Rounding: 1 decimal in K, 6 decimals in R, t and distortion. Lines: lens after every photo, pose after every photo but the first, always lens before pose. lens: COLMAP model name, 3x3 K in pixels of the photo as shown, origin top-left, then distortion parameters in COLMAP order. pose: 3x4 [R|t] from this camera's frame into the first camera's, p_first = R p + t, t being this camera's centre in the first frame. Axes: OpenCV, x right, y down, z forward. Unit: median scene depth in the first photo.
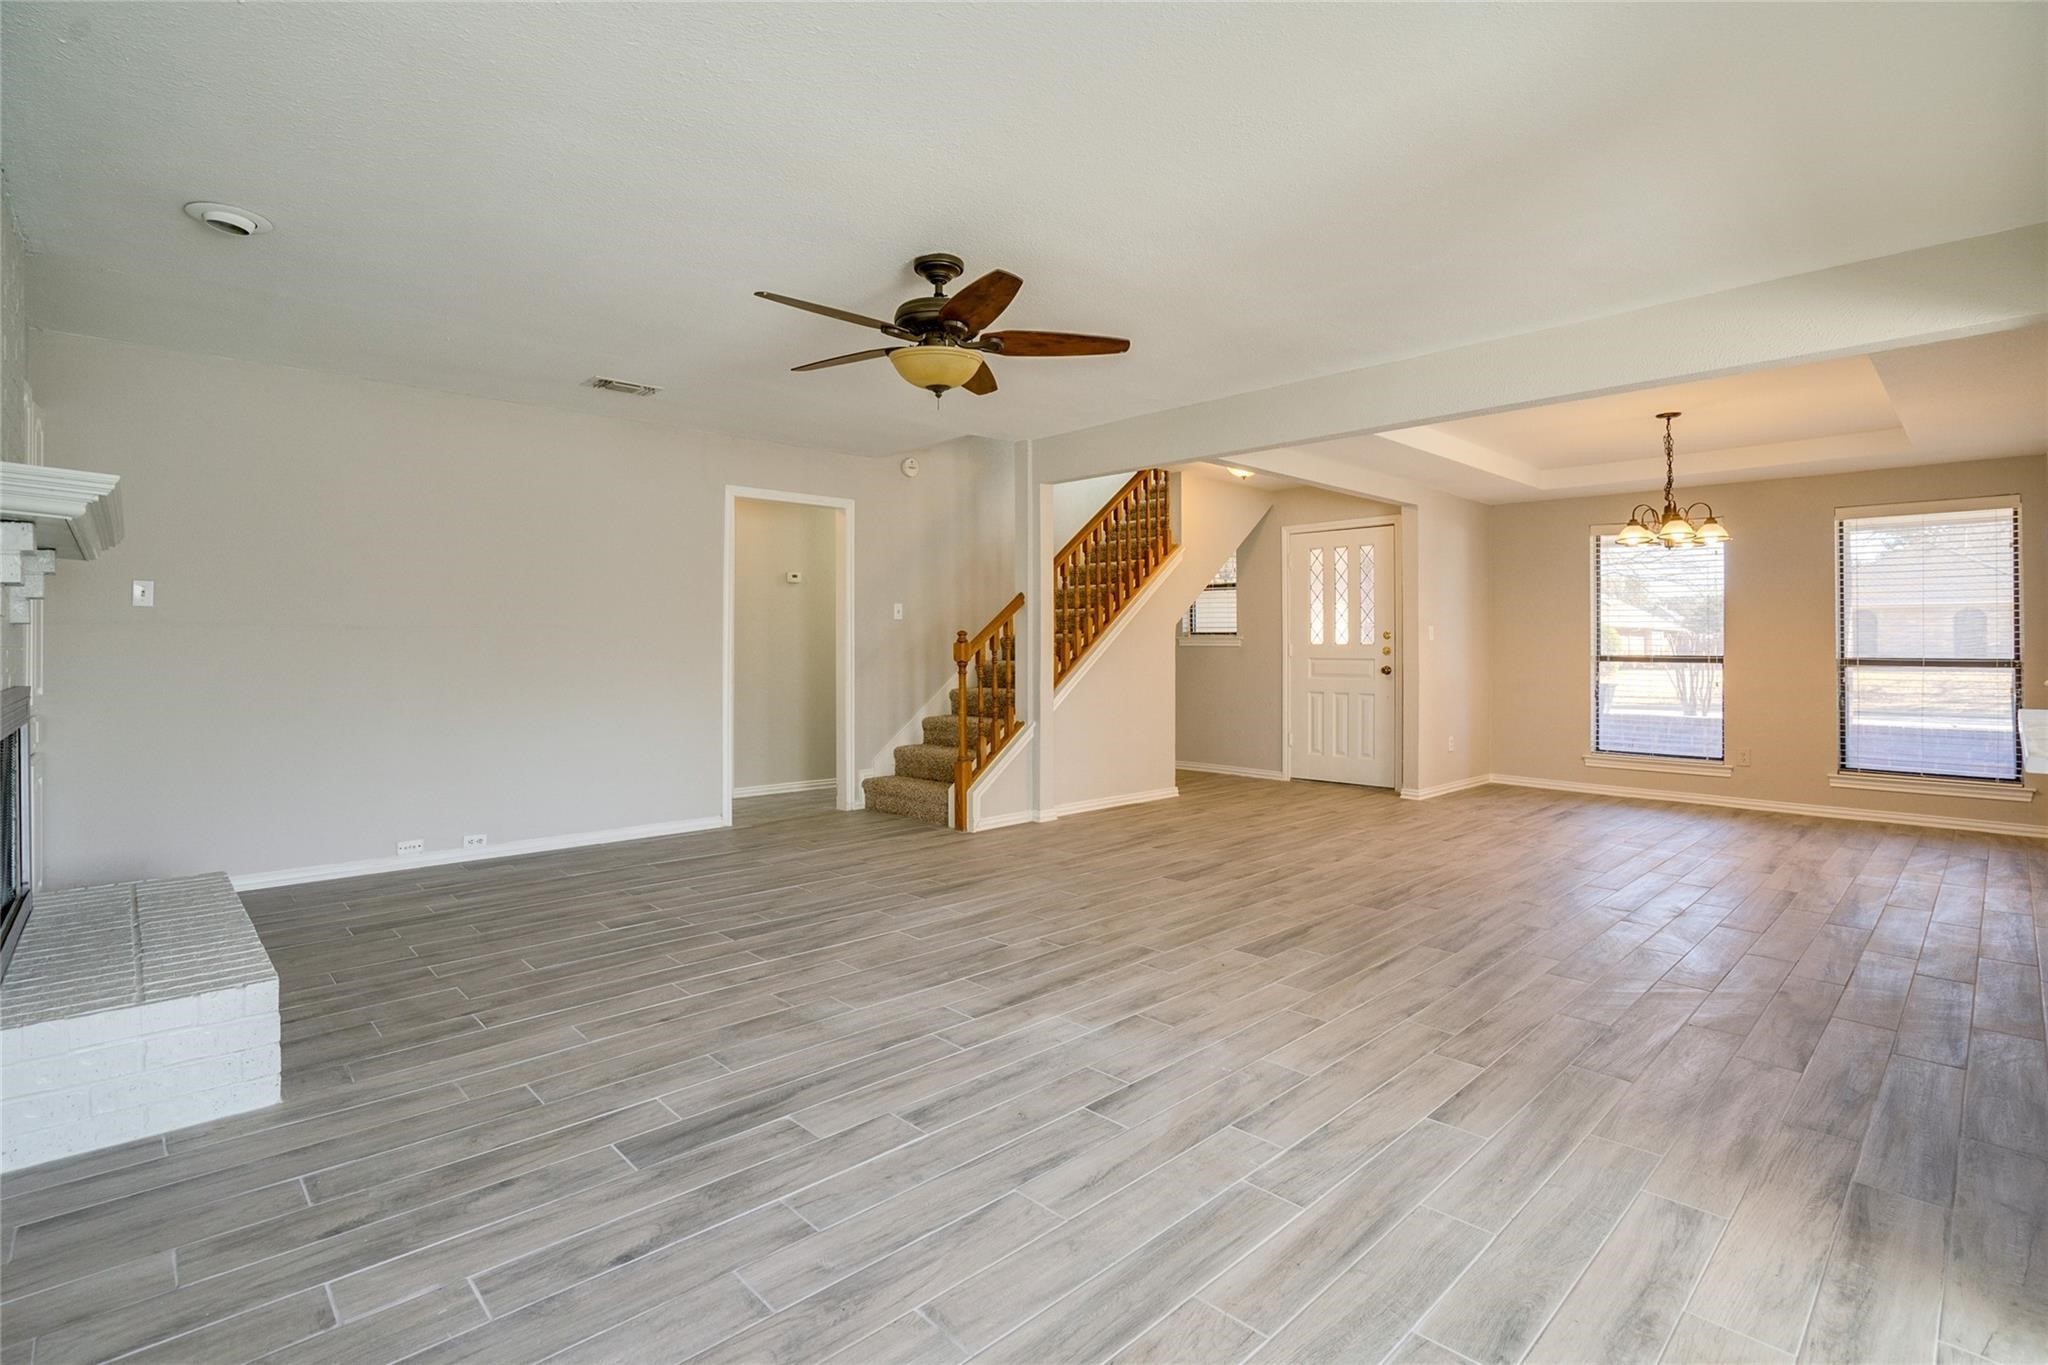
lens RADIAL K [[958.9, 0, 1038.0], [0, 958.9, 647.3], [0, 0, 1]] dist [-0.042523, 0.016050]
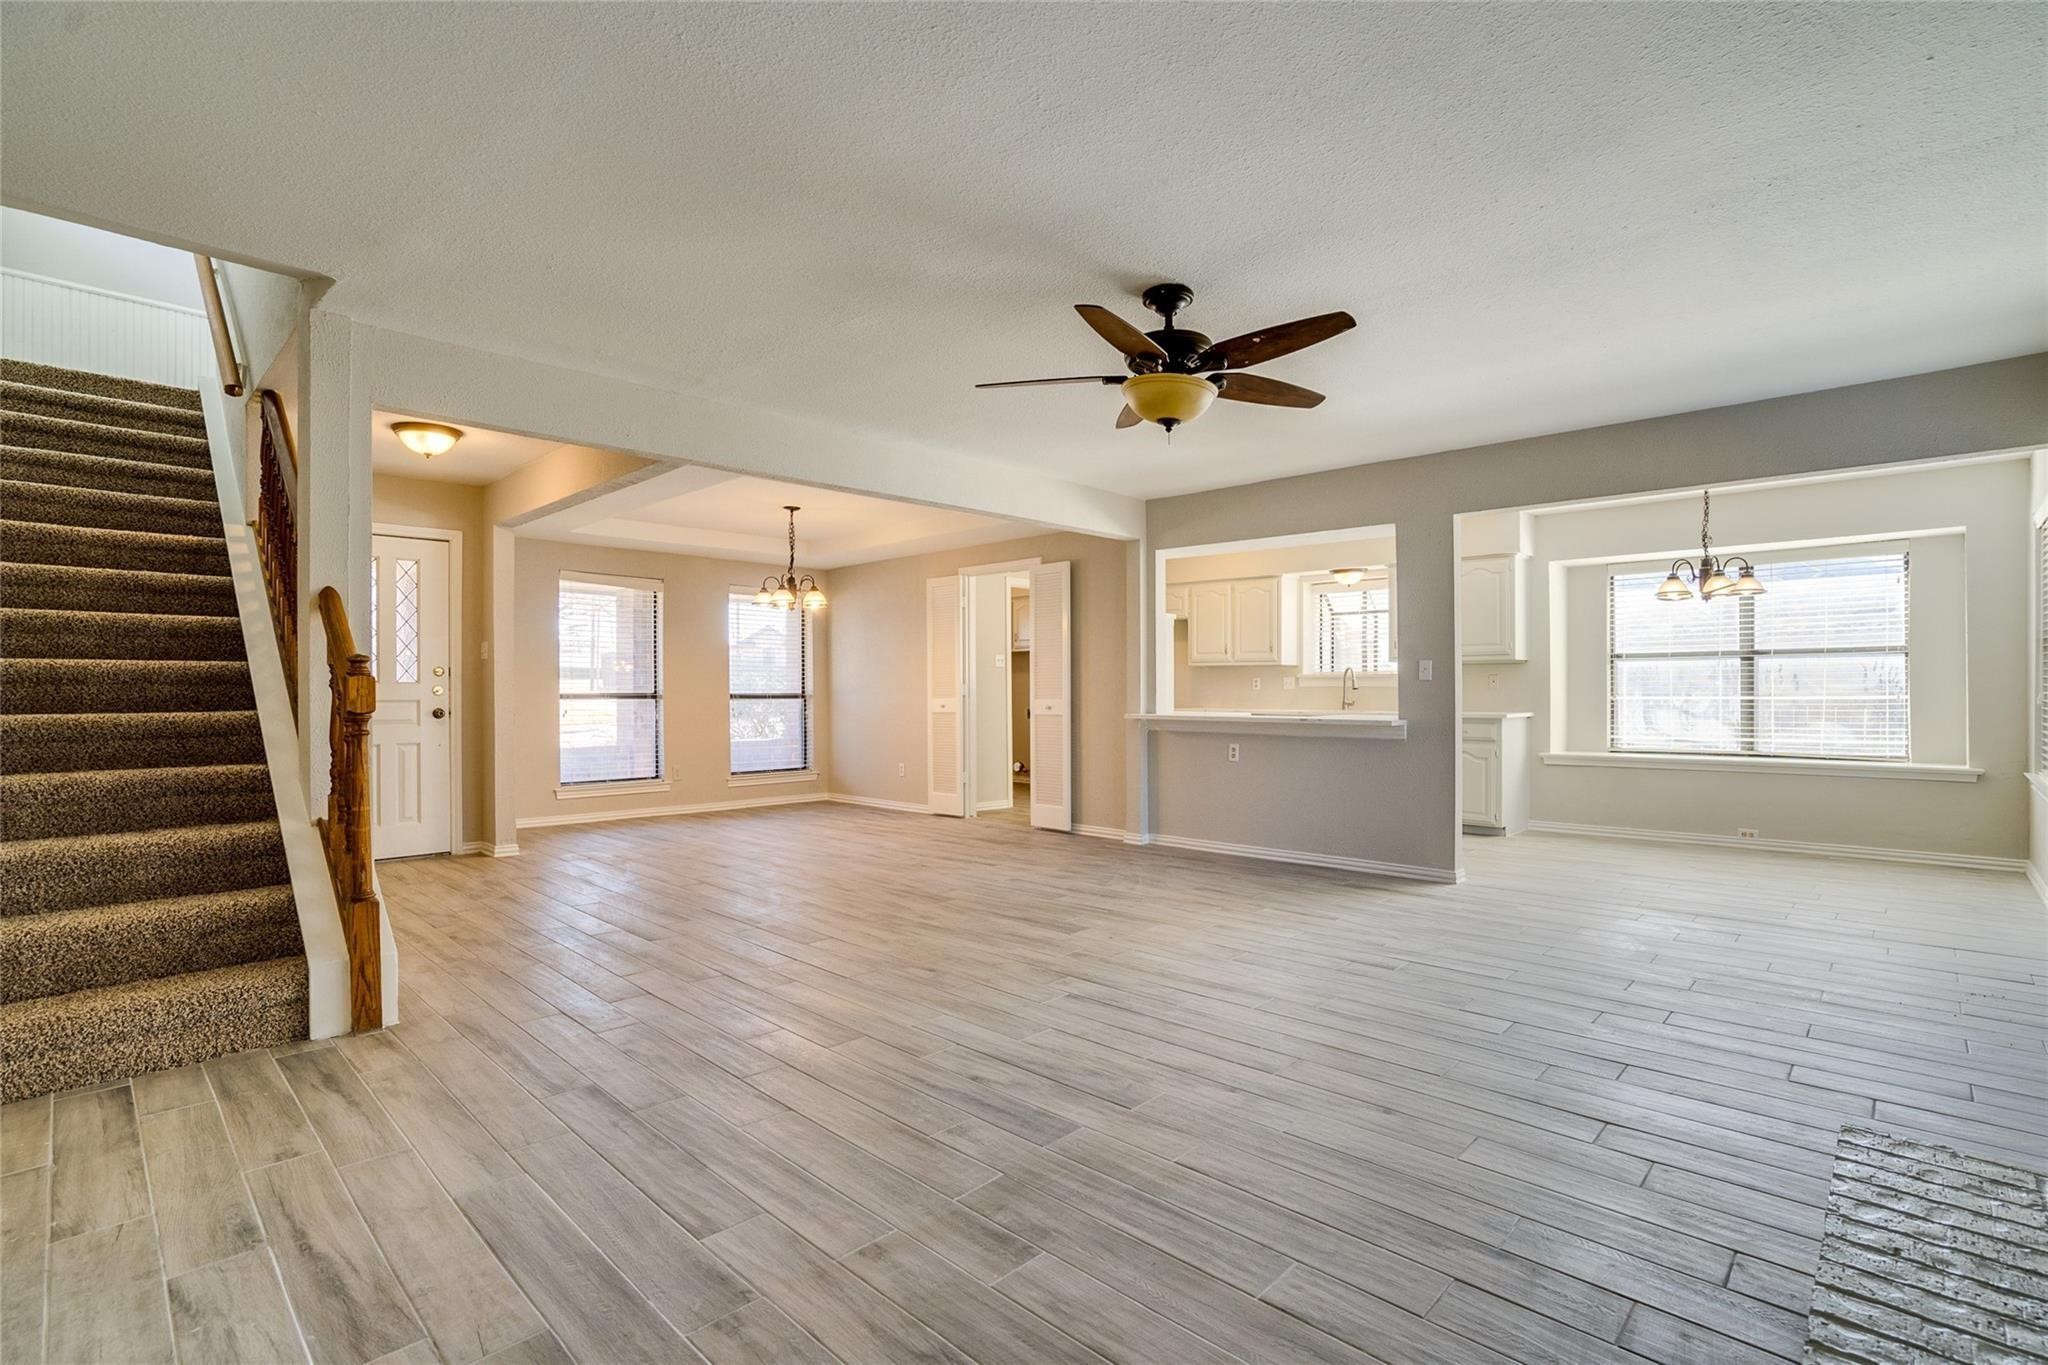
lens RADIAL K [[958.9, 0, 1032.1], [0, 958.9, 687.8], [0, 0, 1]] dist [-0.042523, 0.016050]
pose [[-0.039060, -0.001167, 0.999236, -0.549342], [0.000425, 0.999999, 0.001185, 0.001008], [-0.999237, 0.000471, -0.039060, 0.595261]]
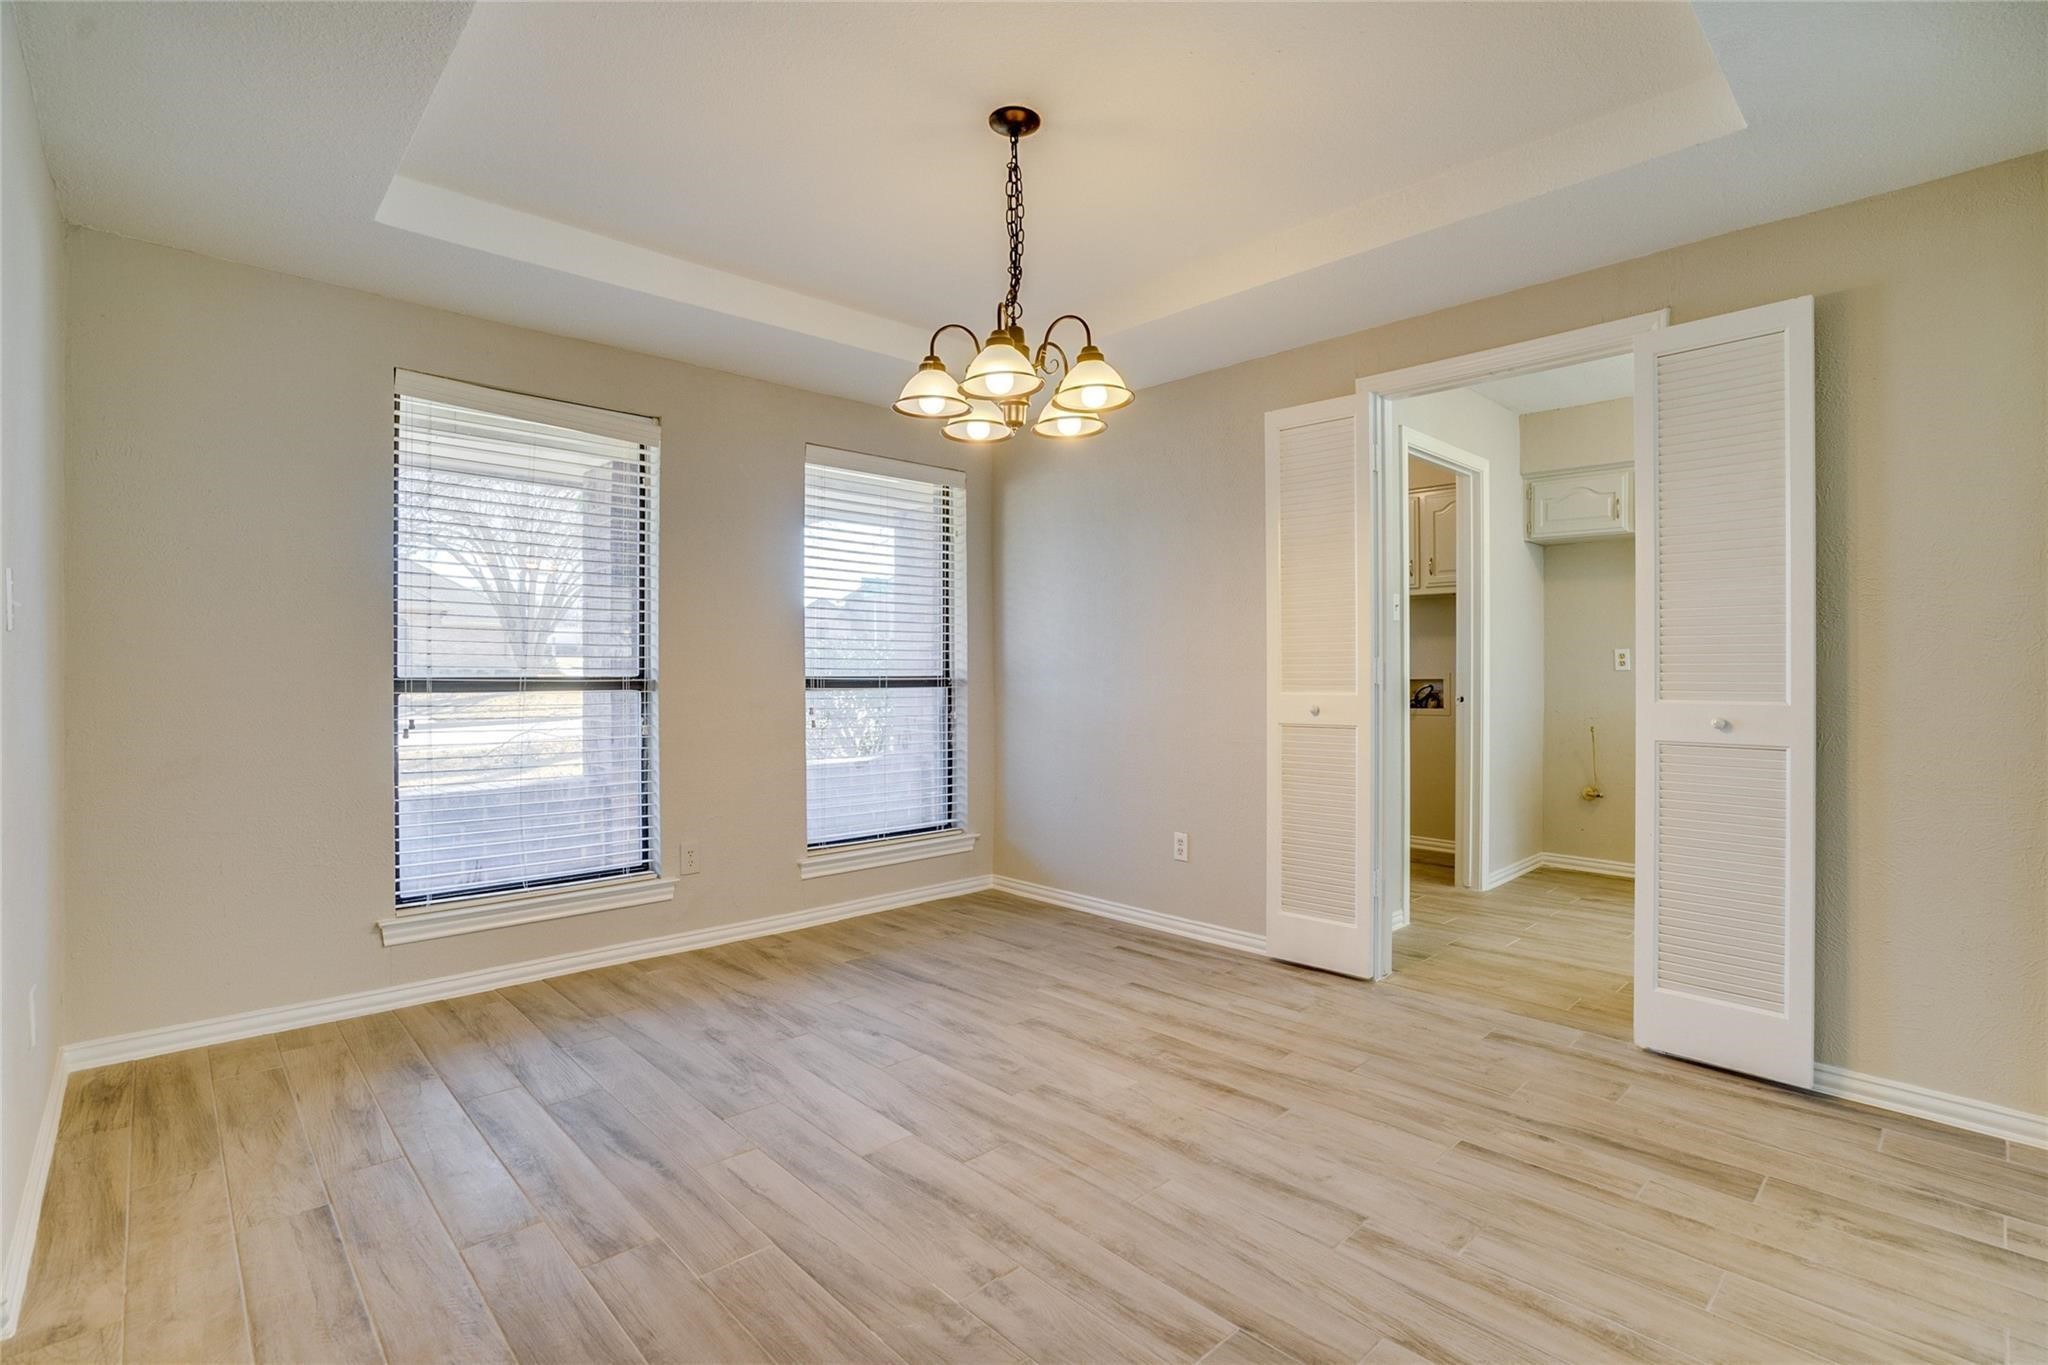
lens RADIAL K [[958.9, 0, 1033.2], [0, 958.9, 664.7], [0, 0, 1]] dist [-0.042523, 0.016050]
pose [[0.007076, -0.001229, 0.999974, 0.198098], [-0.001884, 0.999997, 0.001242, 0.001336], [-0.999973, -0.001893, 0.007073, 0.818471]]
